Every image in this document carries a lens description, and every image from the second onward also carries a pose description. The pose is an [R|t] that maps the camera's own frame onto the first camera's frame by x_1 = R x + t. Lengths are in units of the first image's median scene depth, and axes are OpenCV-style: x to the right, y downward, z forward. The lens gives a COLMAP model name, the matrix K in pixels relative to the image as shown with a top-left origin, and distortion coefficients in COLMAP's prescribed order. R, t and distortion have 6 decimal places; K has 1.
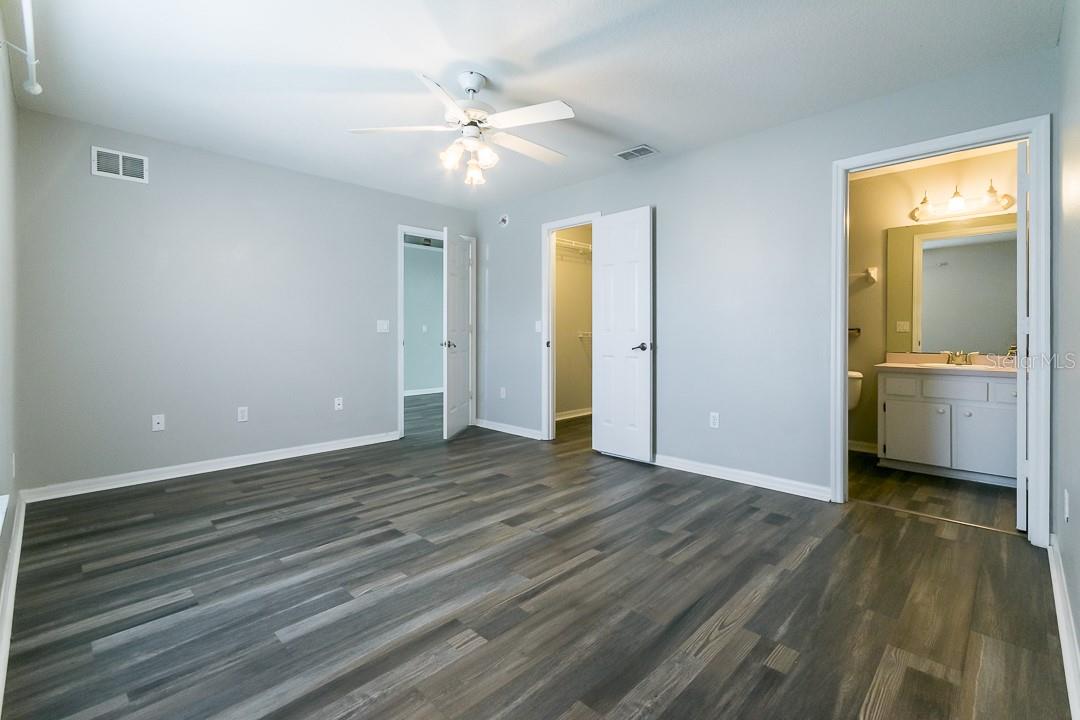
lens RADIAL K [[477.5, 0, 561.8], [0, 477.5, 337.1], [0, 0, 1]] dist [-0.001532, 0.000669]
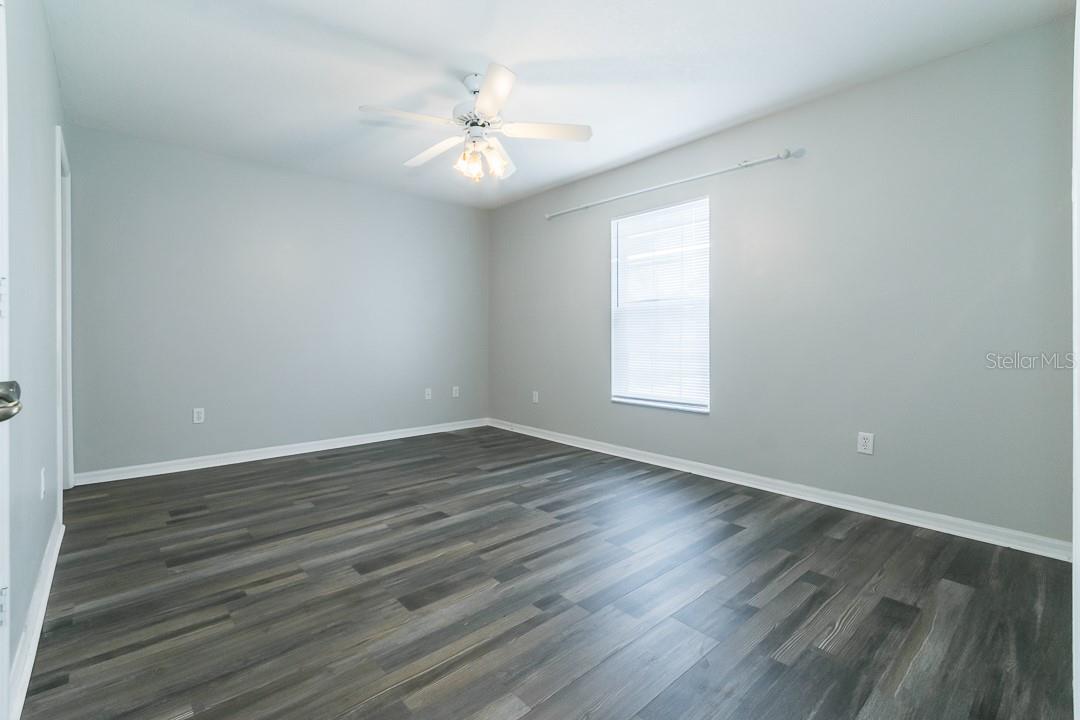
lens RADIAL K [[477.5, 0, 547.3], [0, 477.5, 360.3], [0, 0, 1]] dist [-0.001532, 0.000669]
pose [[-0.996566, -0.005423, 0.082629, -0.407211], [-0.000745, 0.998400, 0.056536, -0.003605], [-0.082803, 0.056281, -0.994975, 1.924080]]
